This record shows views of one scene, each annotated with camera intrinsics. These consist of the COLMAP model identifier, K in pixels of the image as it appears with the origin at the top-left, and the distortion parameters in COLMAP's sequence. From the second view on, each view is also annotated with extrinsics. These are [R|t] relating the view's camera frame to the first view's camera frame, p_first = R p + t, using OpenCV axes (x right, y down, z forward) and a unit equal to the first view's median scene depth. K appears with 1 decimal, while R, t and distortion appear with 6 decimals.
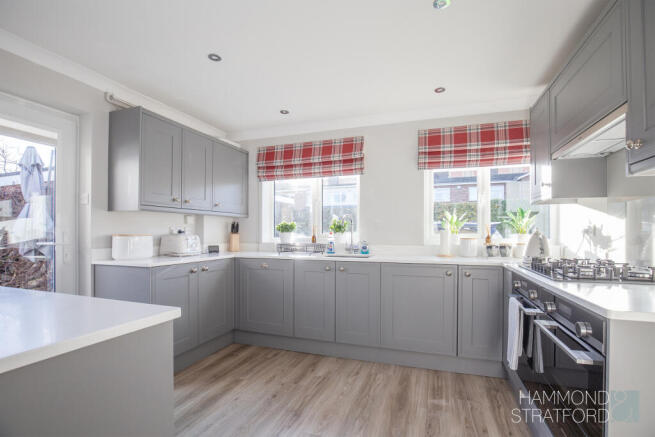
lens RADIAL K [[305.5, 0, 346.4], [0, 305.5, 233.5], [0, 0, 1]] dist [-0.023834, 0.003333]
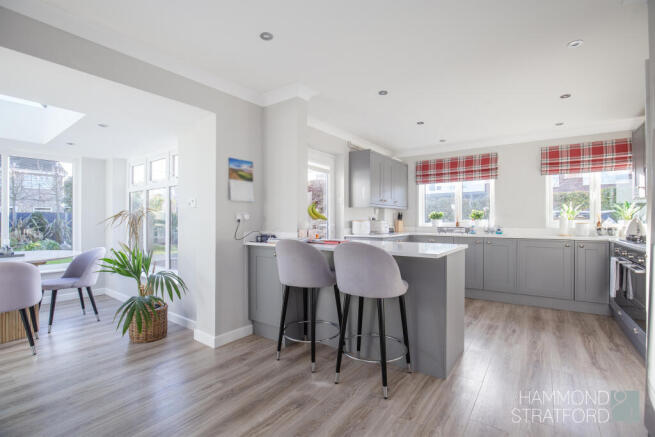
lens RADIAL K [[305.5, 0, 344.6], [0, 305.5, 218.5], [0, 0, 1]] dist [-0.023834, 0.003333]
pose [[0.959713, -0.001933, -0.280975, -0.265324], [-0.000649, 0.999958, -0.009097, 0.007614], [0.280981, 0.008912, 0.959672, -0.653697]]
